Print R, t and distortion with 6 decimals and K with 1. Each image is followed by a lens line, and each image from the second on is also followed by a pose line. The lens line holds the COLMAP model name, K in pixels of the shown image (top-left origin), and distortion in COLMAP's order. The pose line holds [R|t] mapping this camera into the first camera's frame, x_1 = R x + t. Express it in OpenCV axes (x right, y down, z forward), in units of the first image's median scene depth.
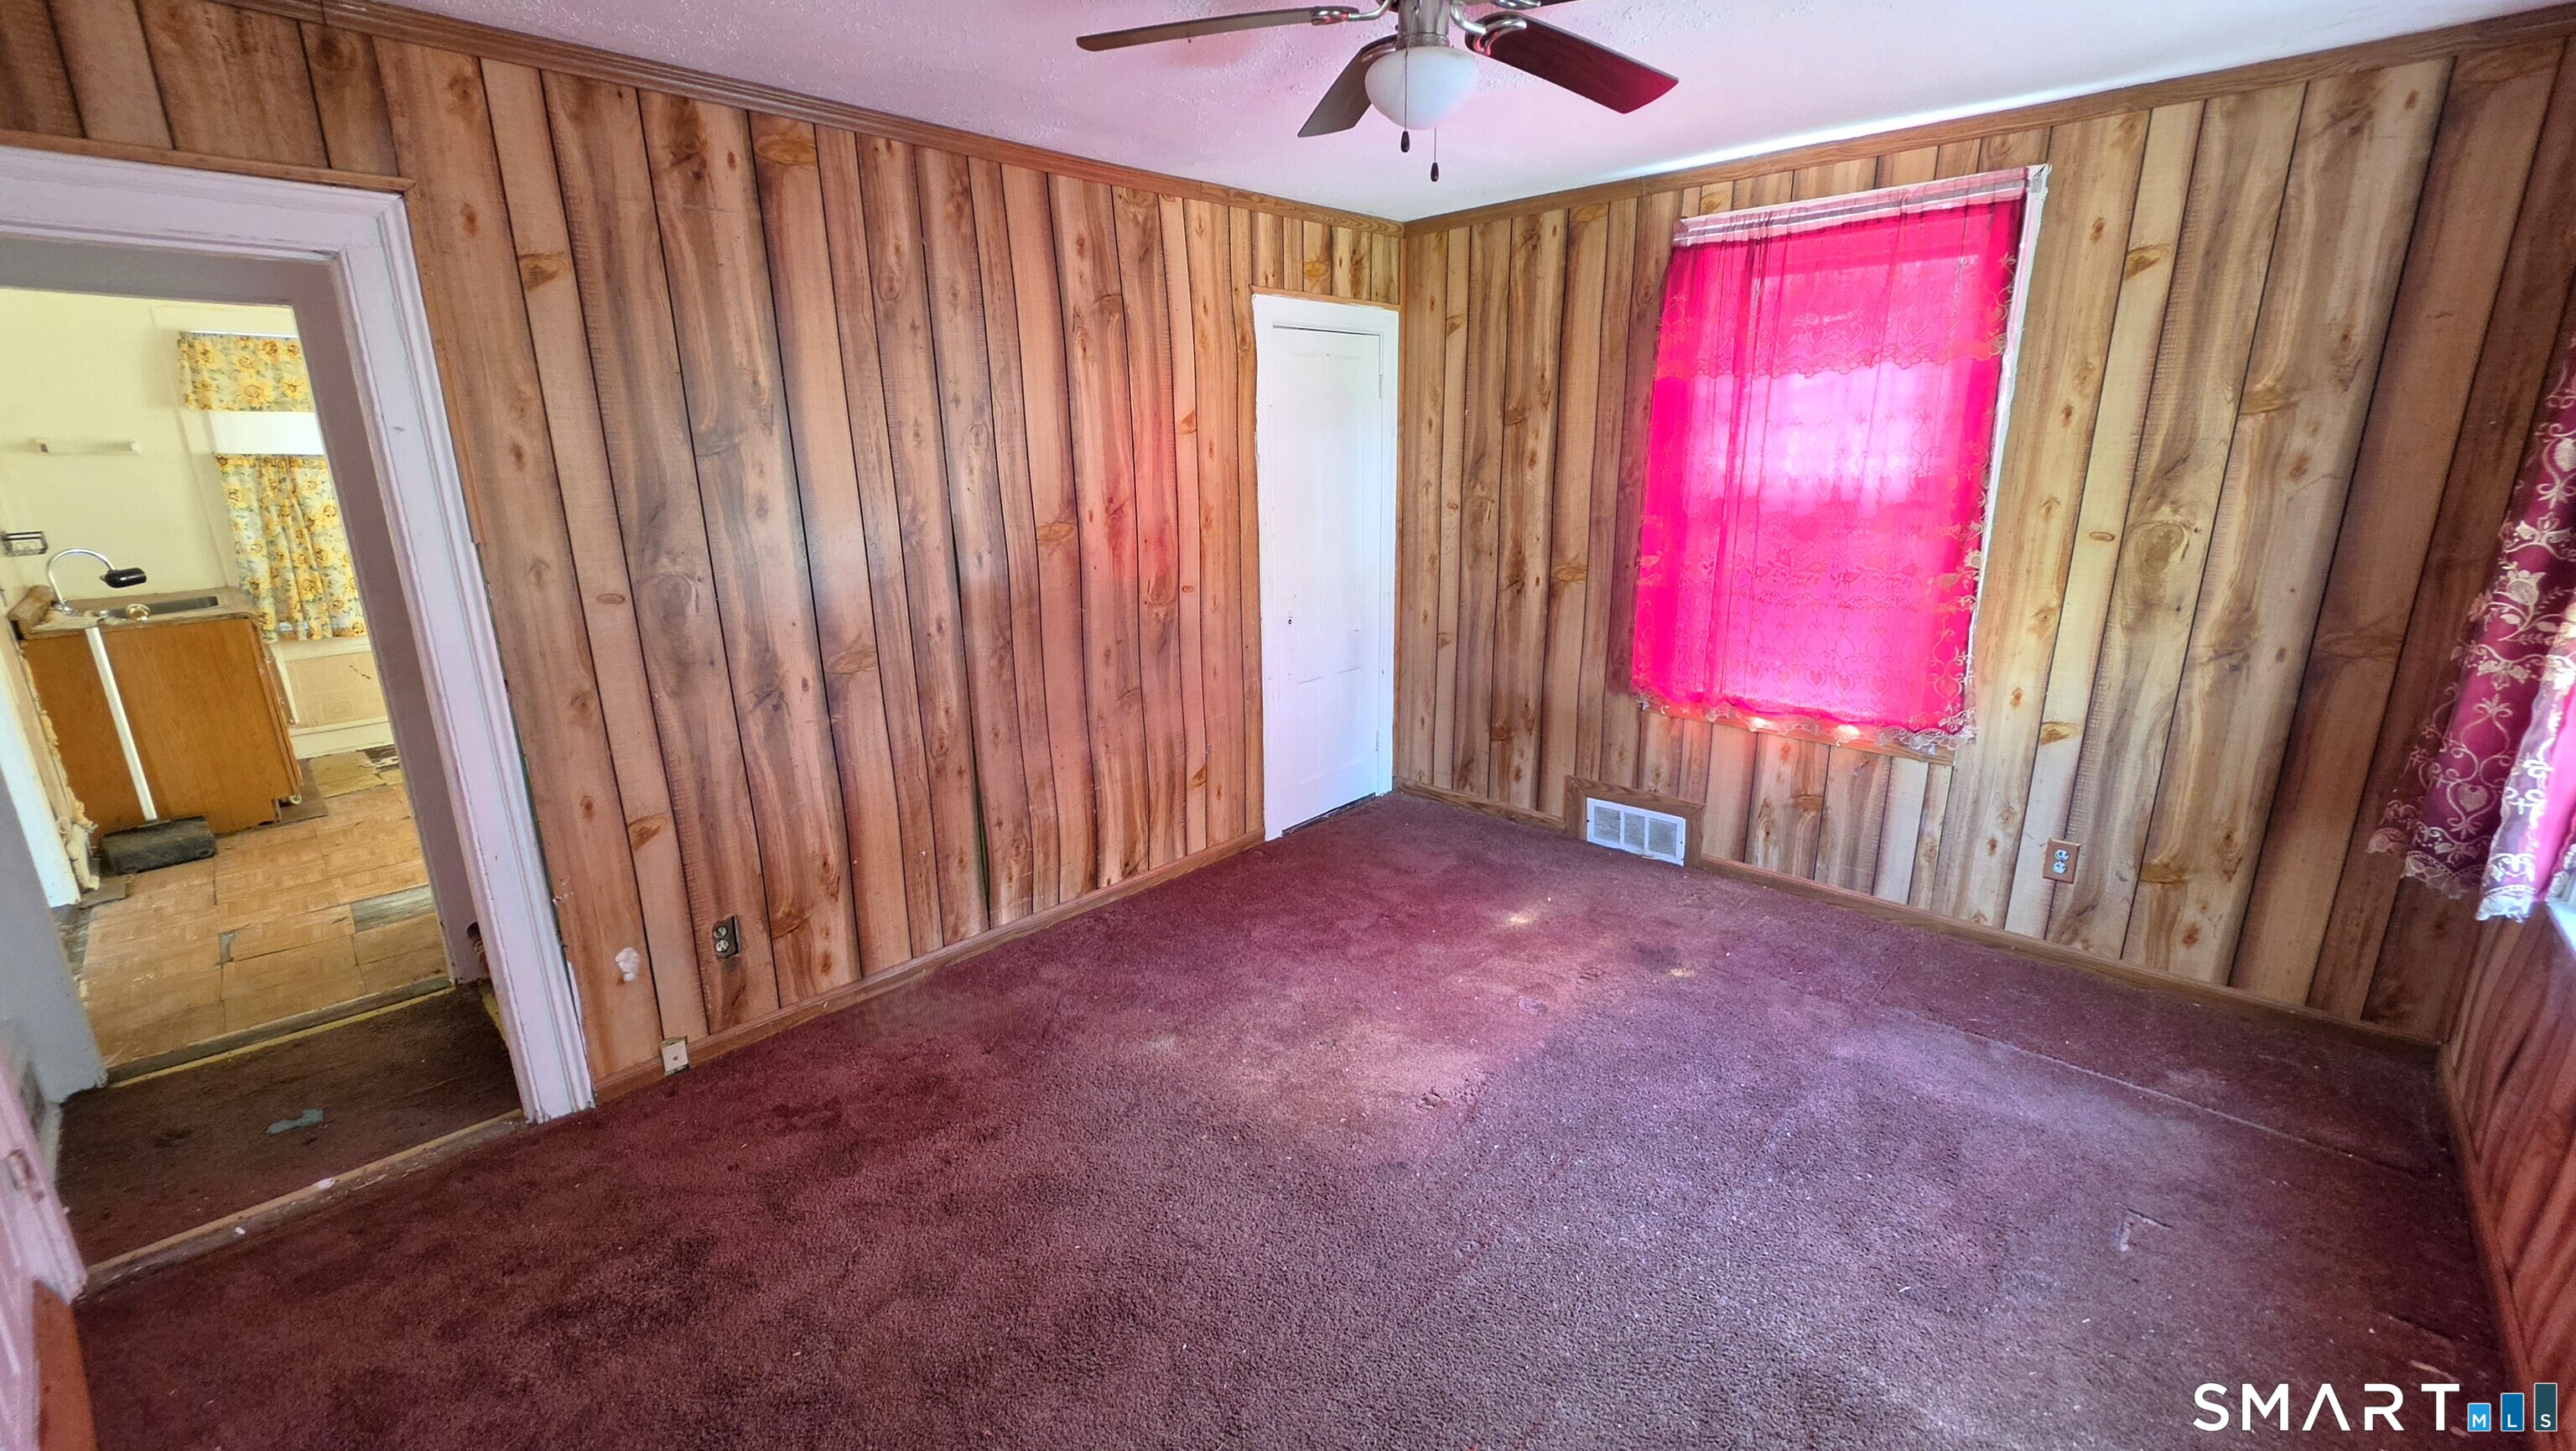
lens RADIAL K [[1049.3, 0, 1279.3], [0, 1049.3, 716.1], [0, 0, 1]] dist [0.001818, 0.000354]
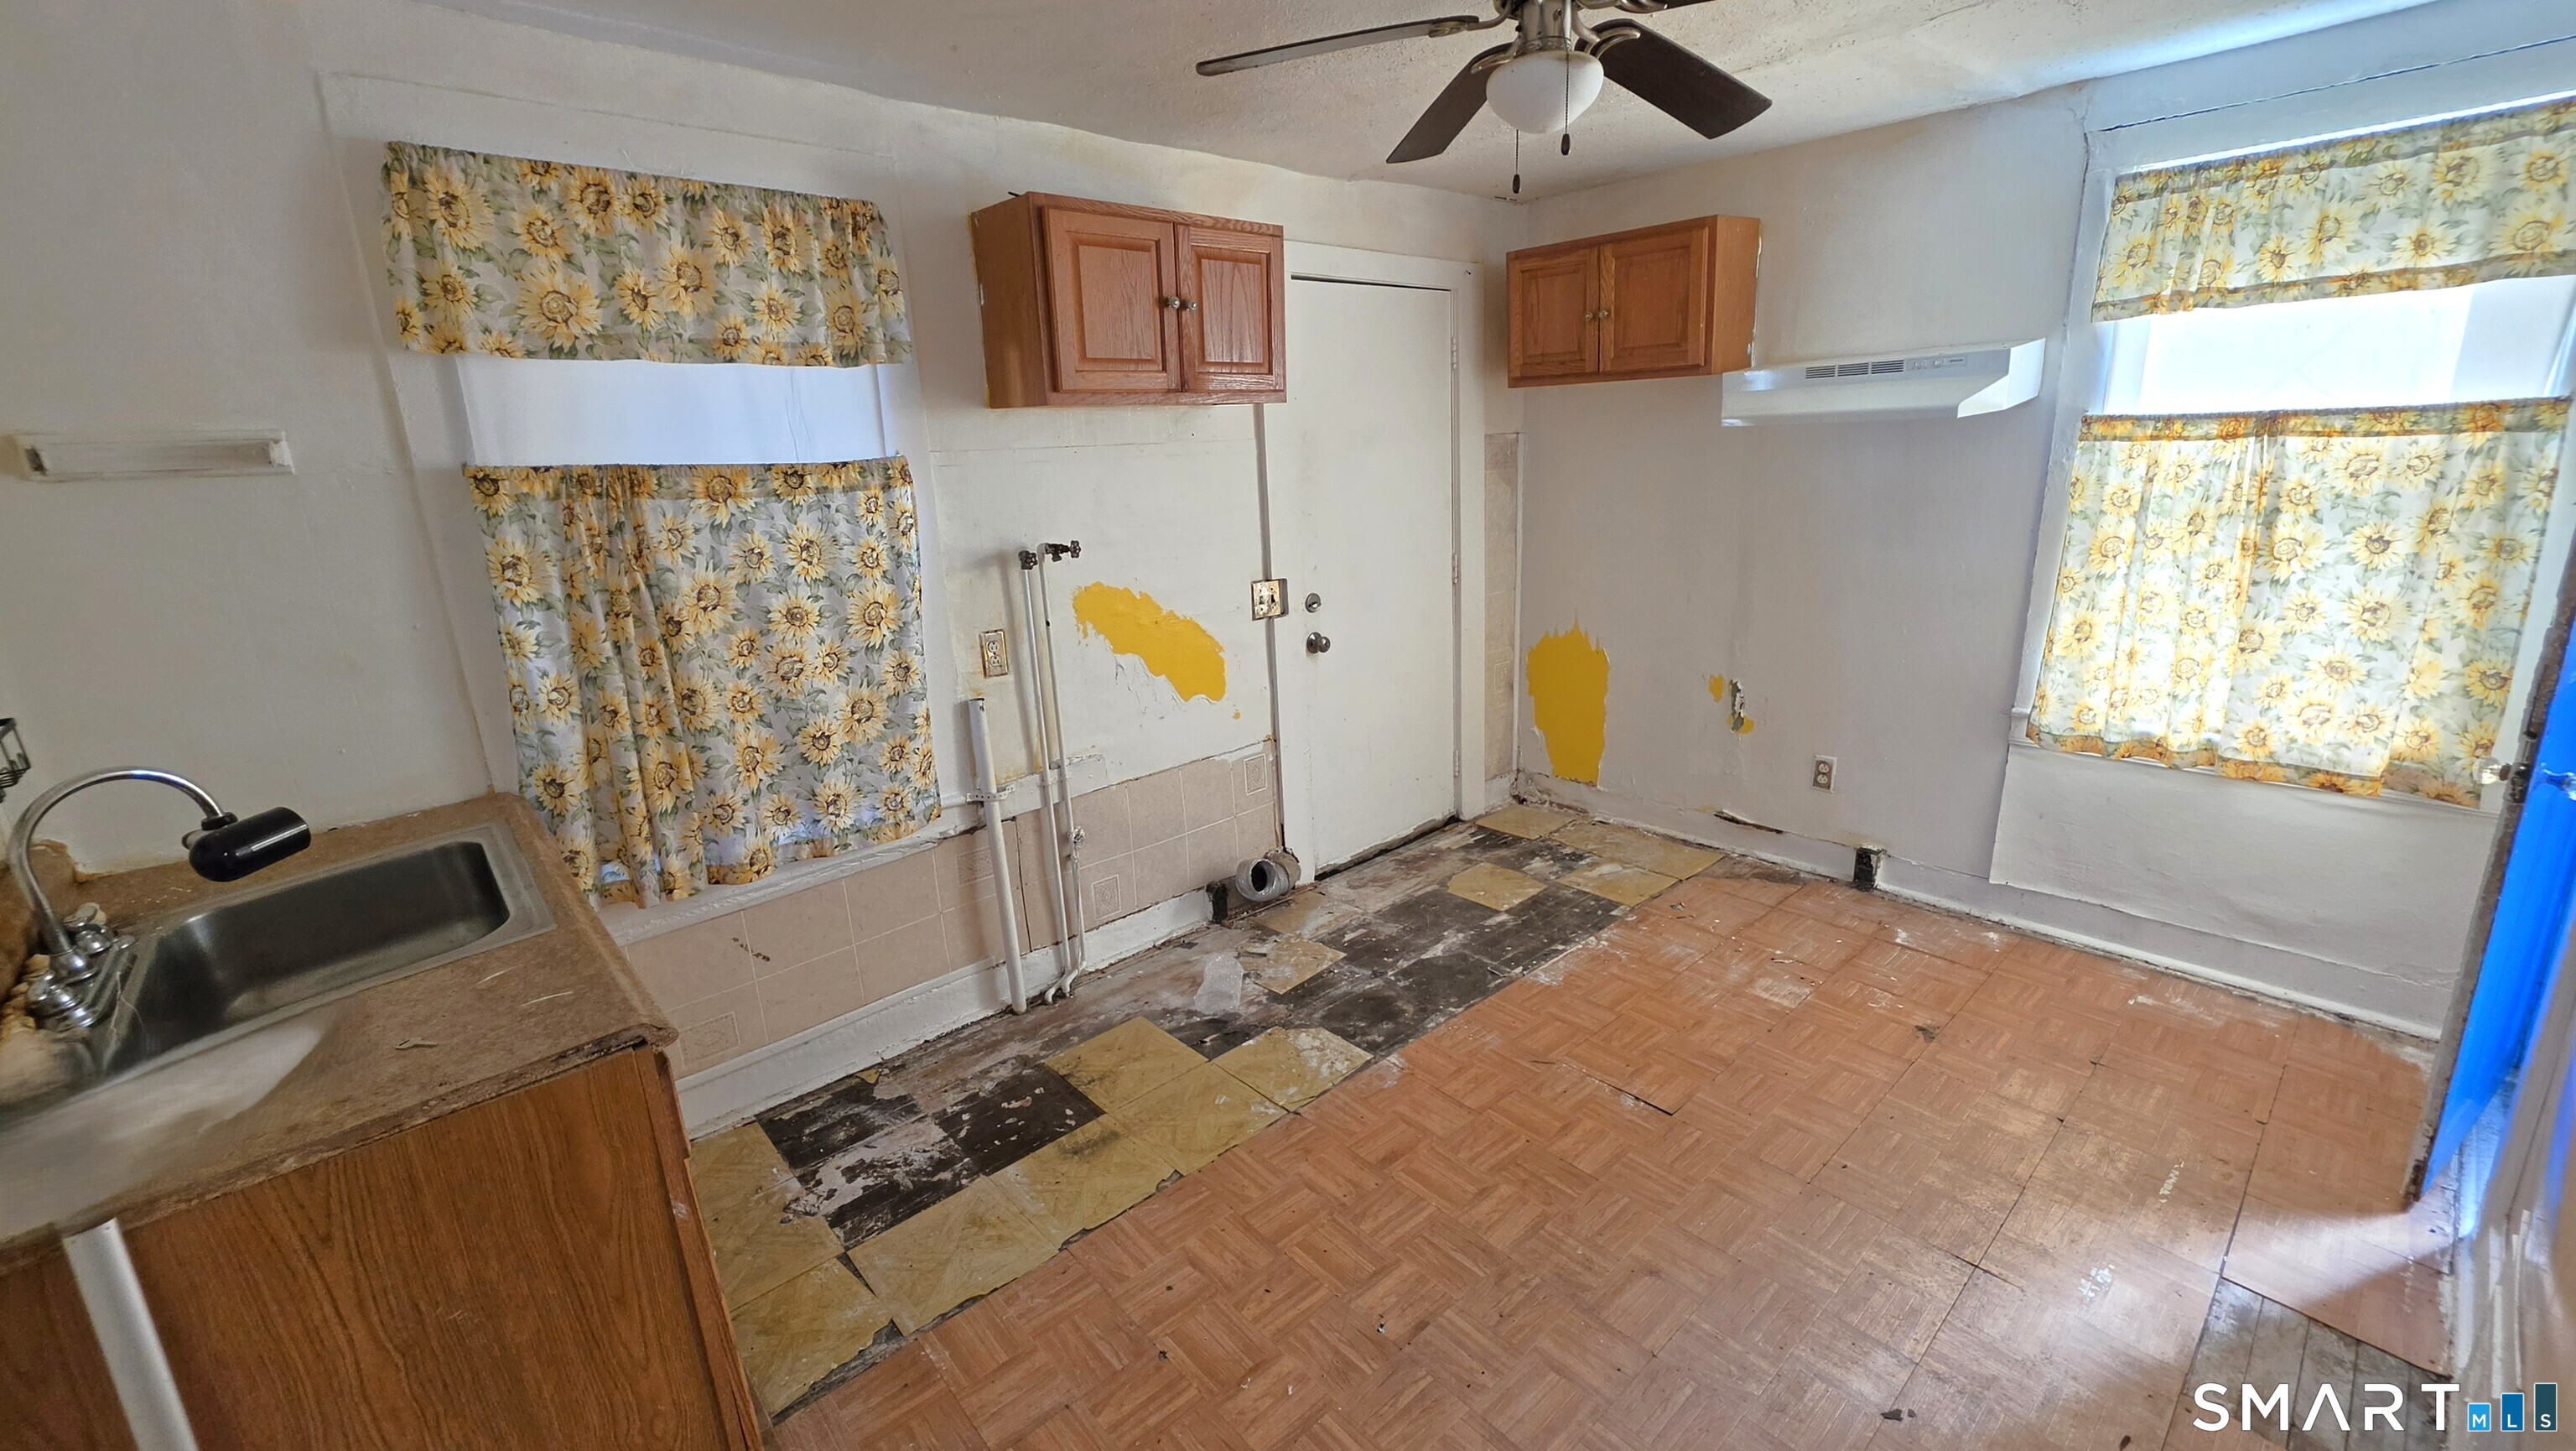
lens RADIAL K [[1030.7, 0, 1288.0], [0, 1030.7, 725.5], [0, 0, 1]] dist [-0.002472, 0.000035]
pose [[0.997544, -0.015501, -0.068309, -0.880971], [0.014805, 0.999833, -0.010691, -0.186284], [0.068463, 0.009654, 0.997607, 0.824471]]
